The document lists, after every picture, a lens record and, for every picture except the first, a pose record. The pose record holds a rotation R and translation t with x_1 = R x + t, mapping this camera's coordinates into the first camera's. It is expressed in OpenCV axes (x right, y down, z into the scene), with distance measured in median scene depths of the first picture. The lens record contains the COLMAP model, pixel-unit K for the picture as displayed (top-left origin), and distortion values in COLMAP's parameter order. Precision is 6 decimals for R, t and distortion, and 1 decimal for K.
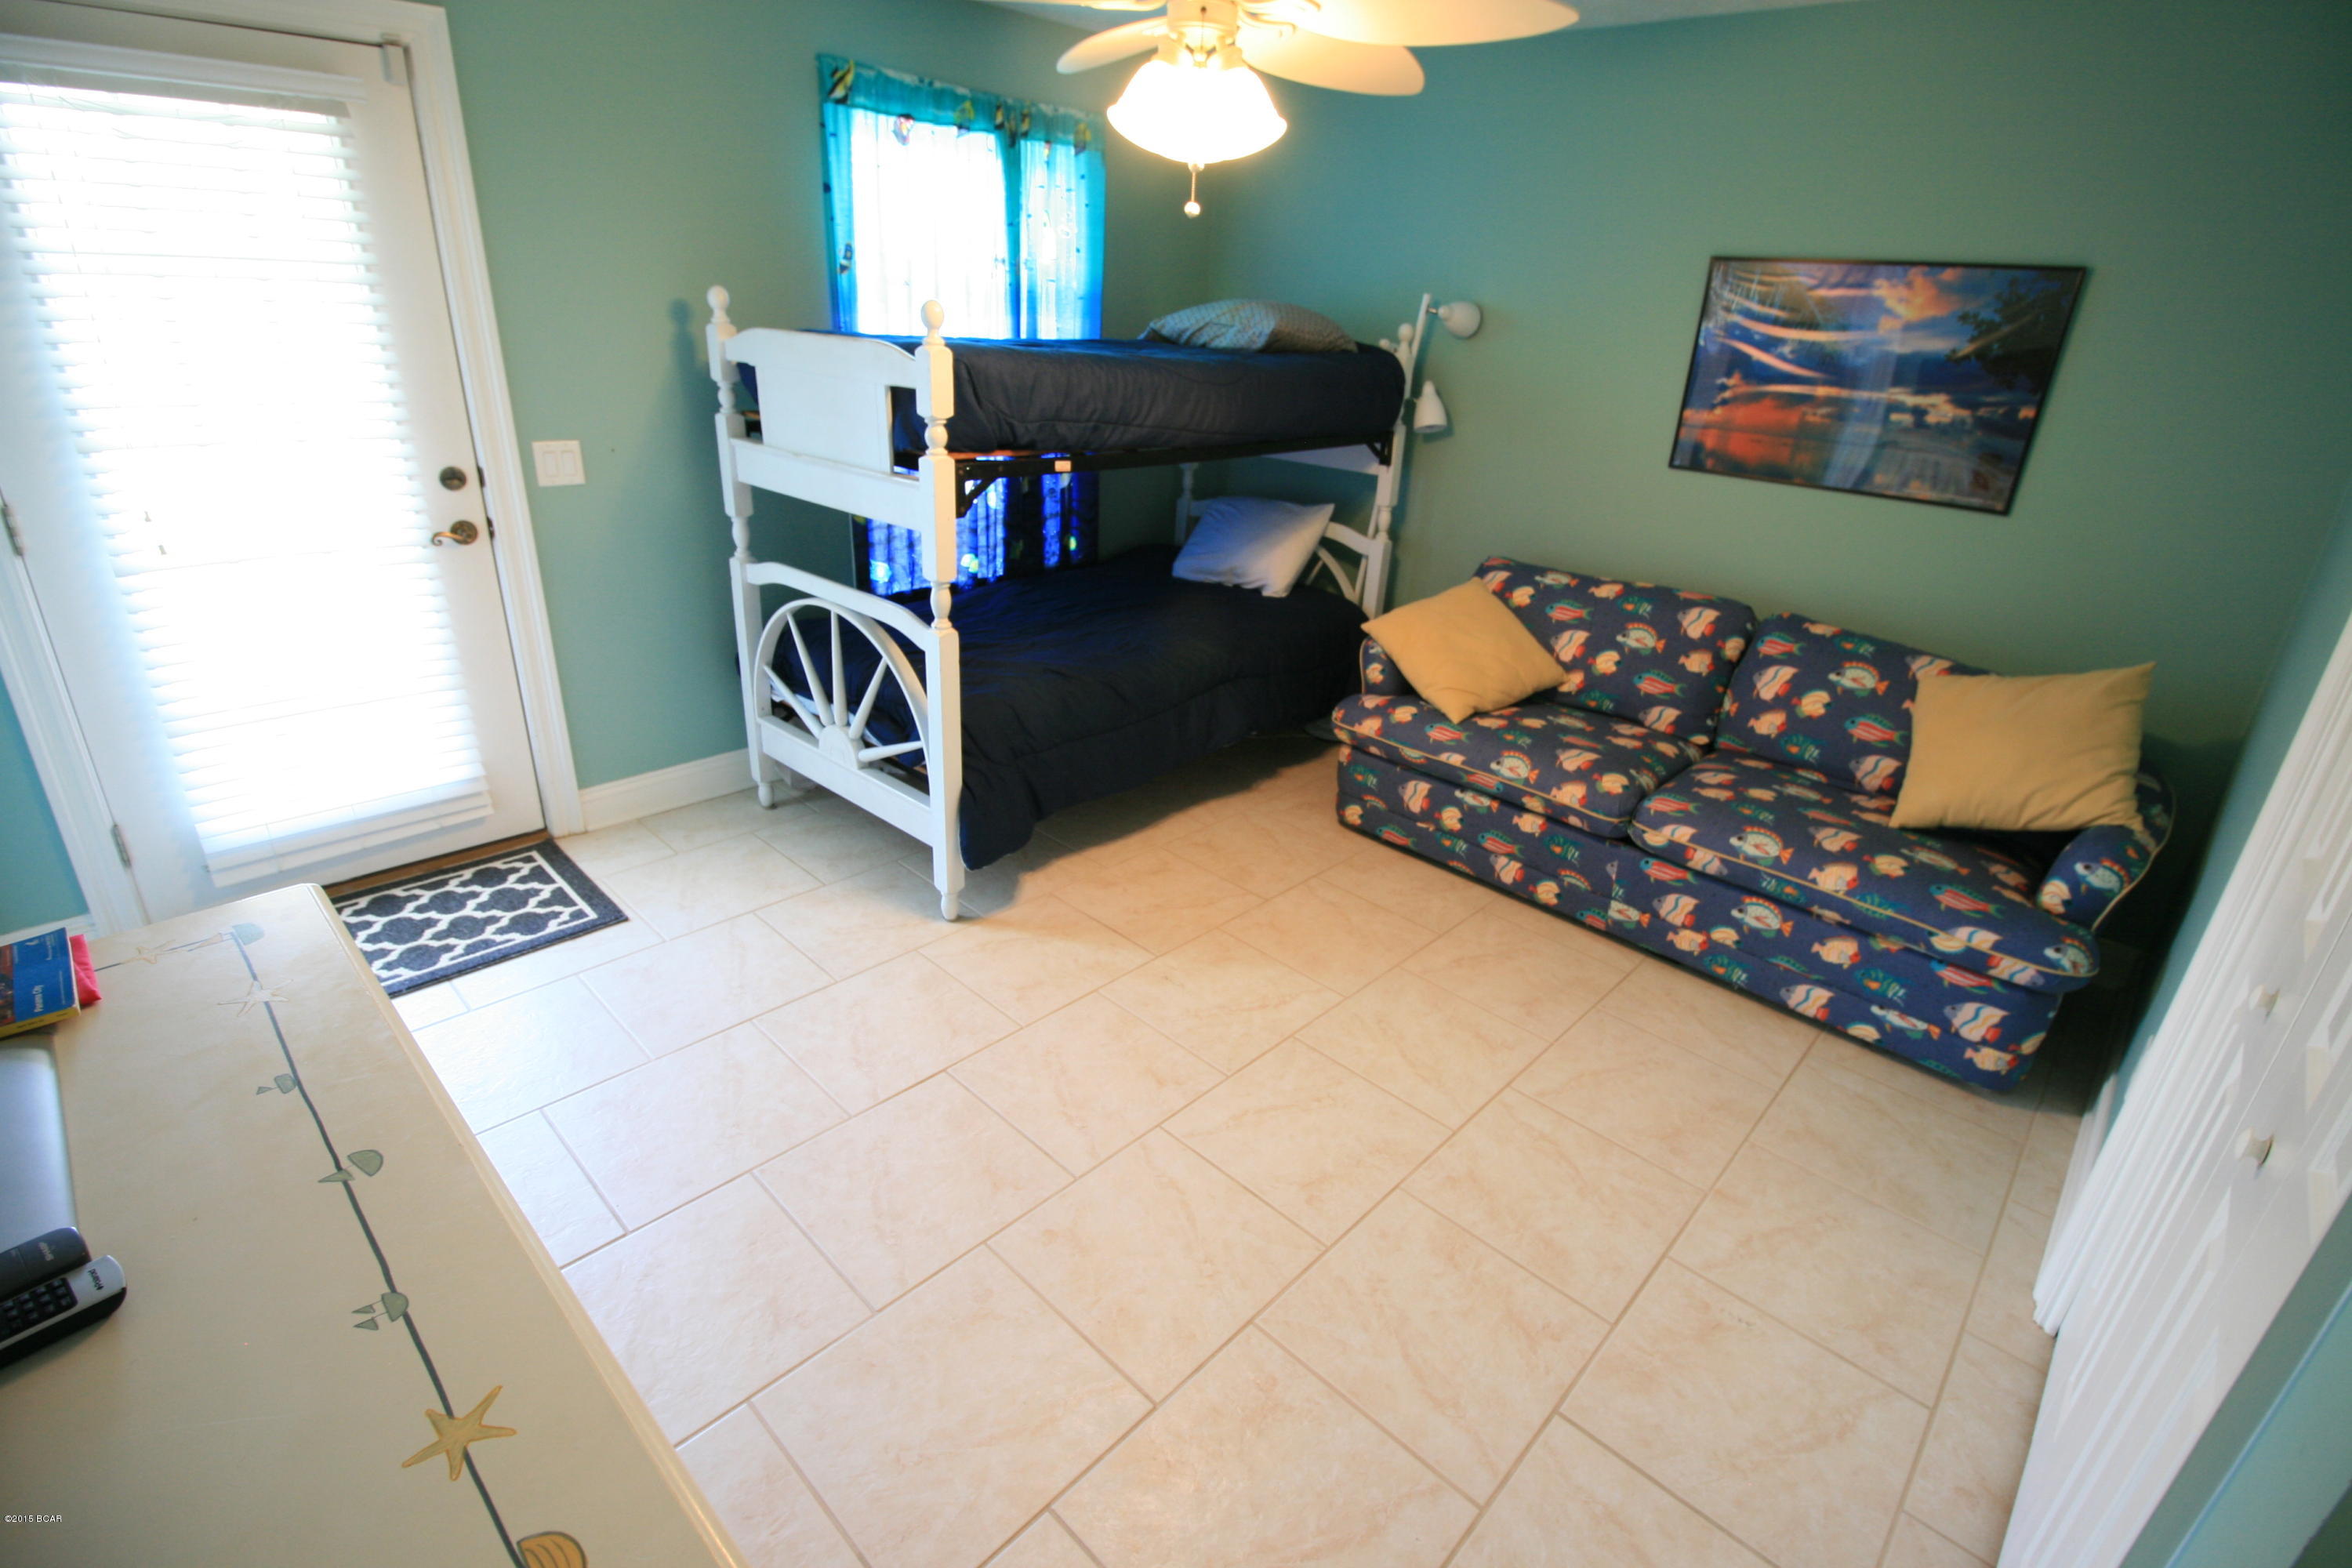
lens RADIAL K [[1098.9, 0, 1174.3], [0, 1098.9, 772.8], [0, 0, 1]] dist [-0.005887, -0.007847]
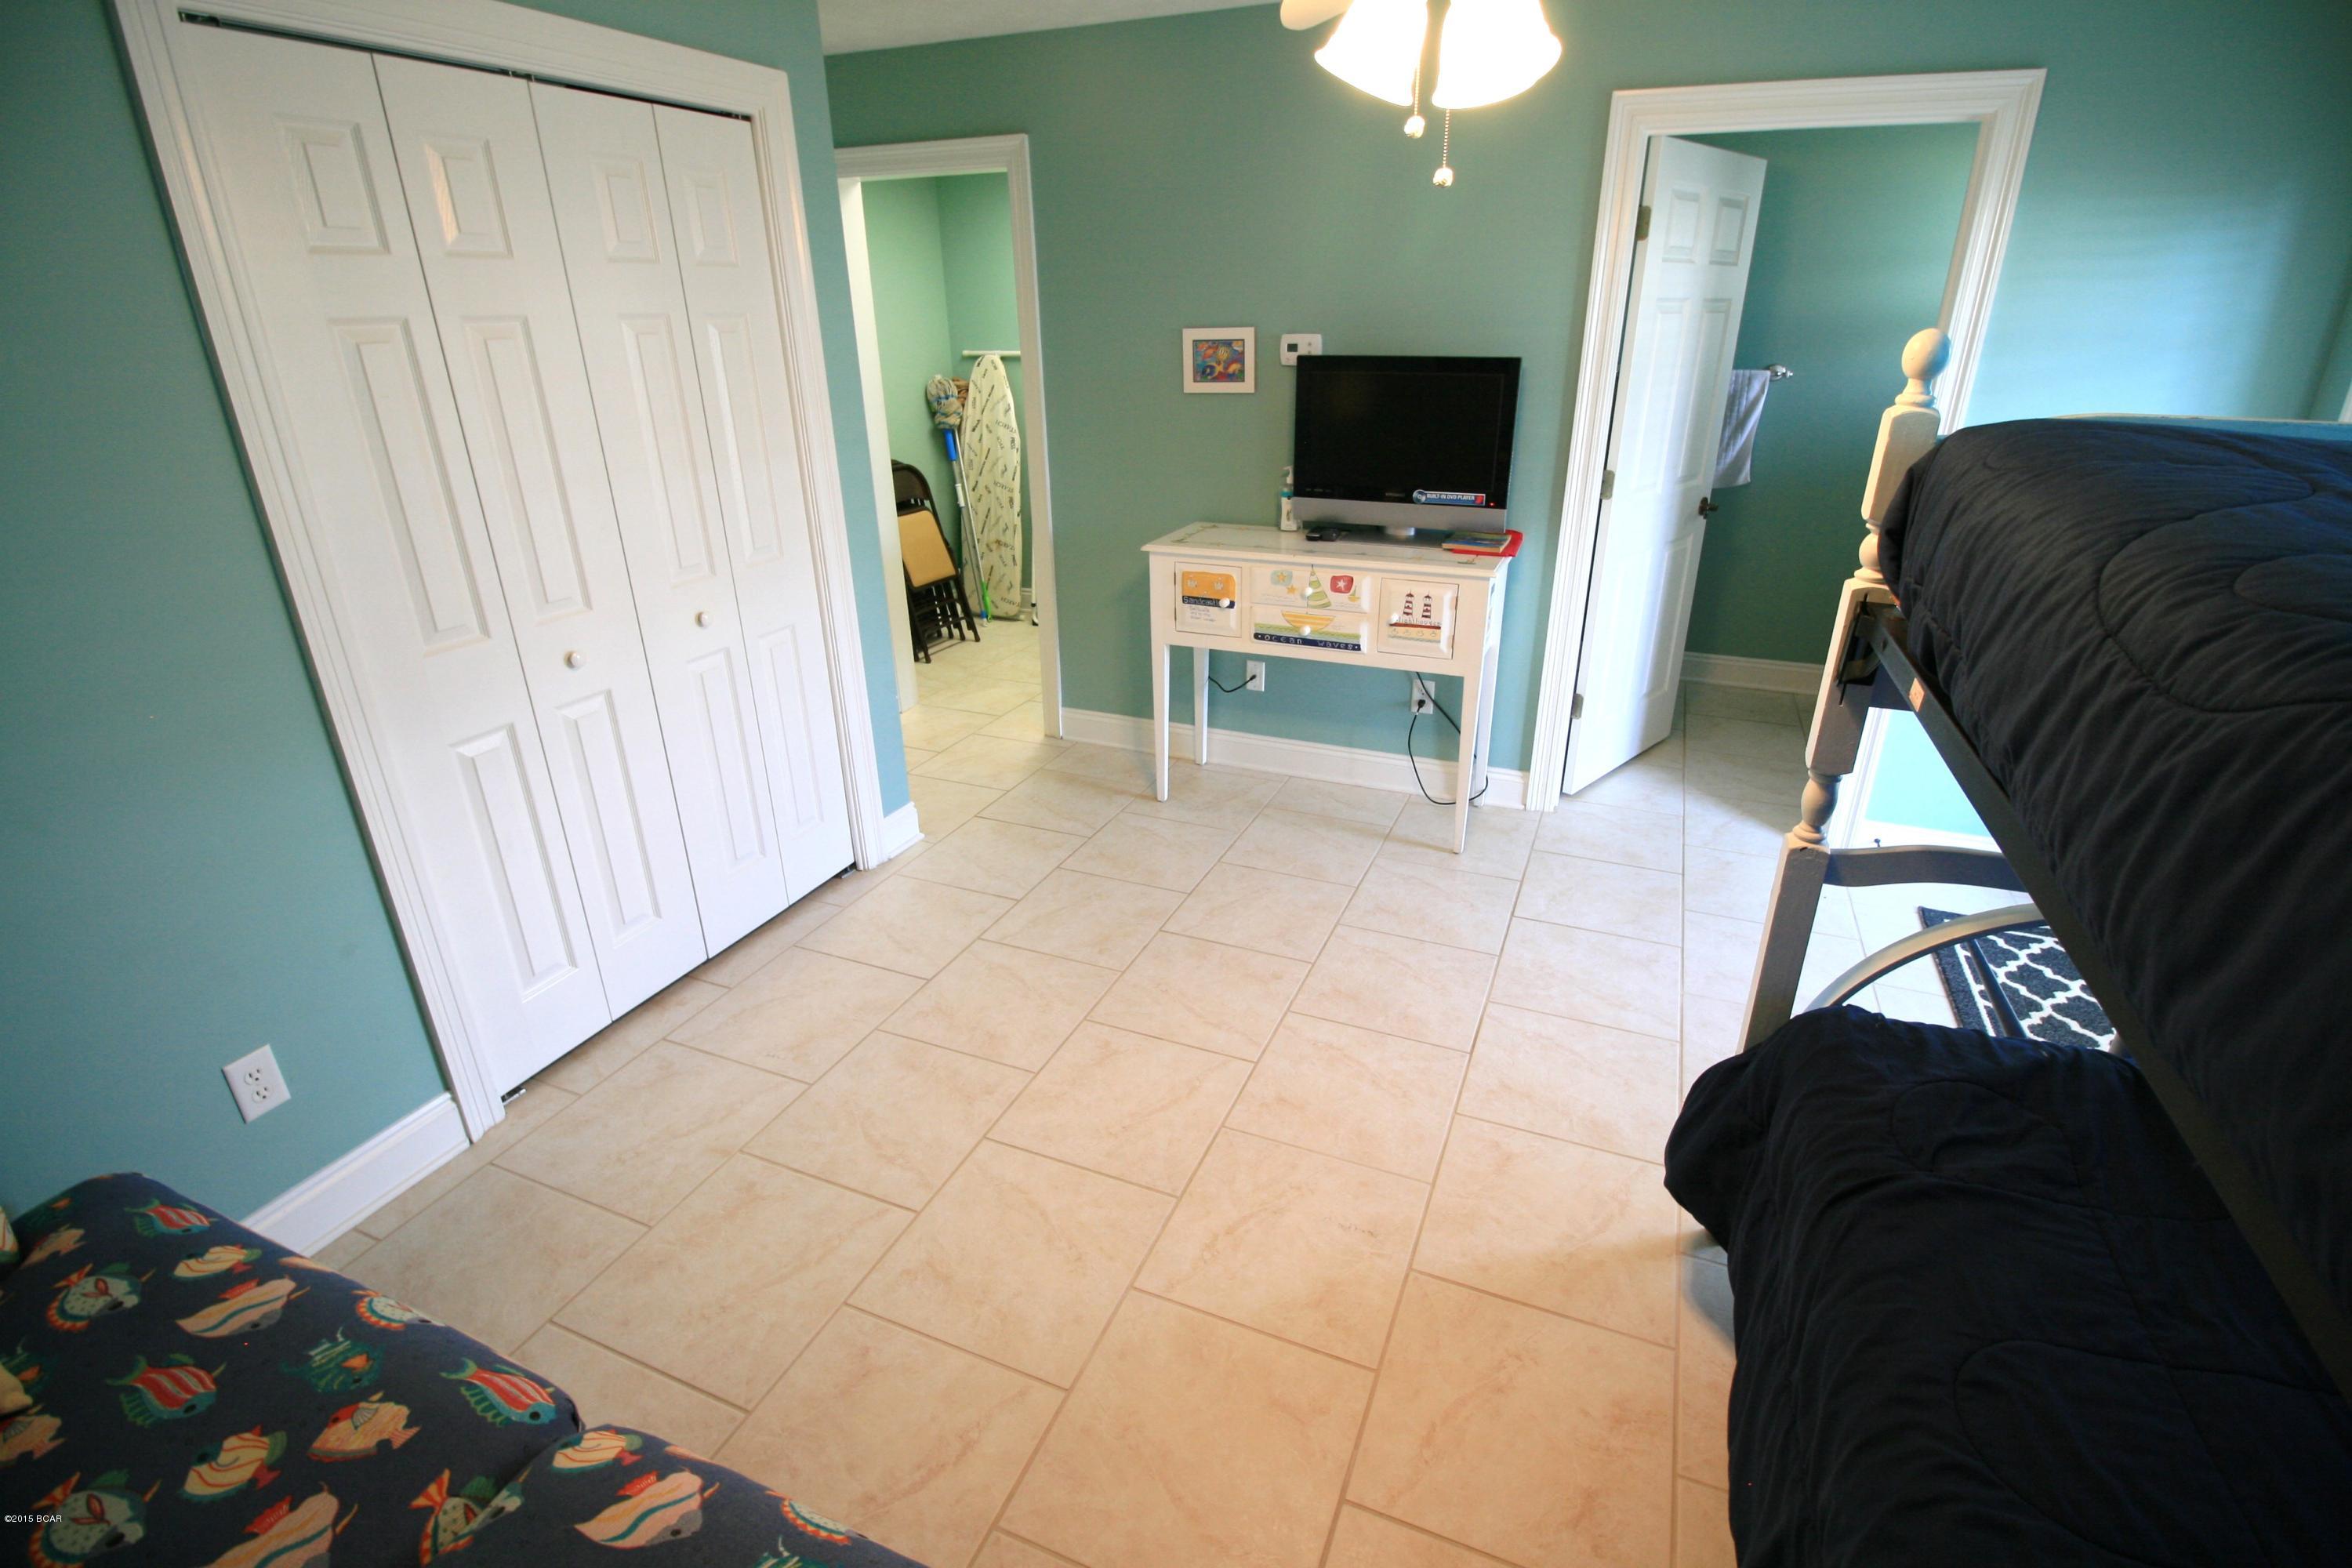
lens RADIAL K [[1098.9, 0, 1182.9], [0, 1098.9, 784.1], [0, 0, 1]] dist [-0.005887, -0.007847]
pose [[-0.932654, 0.100378, -0.346525, 0.345718], [-0.177895, 0.707667, 0.683785, -0.519834], [0.313861, 0.699380, -0.642152, 1.269364]]
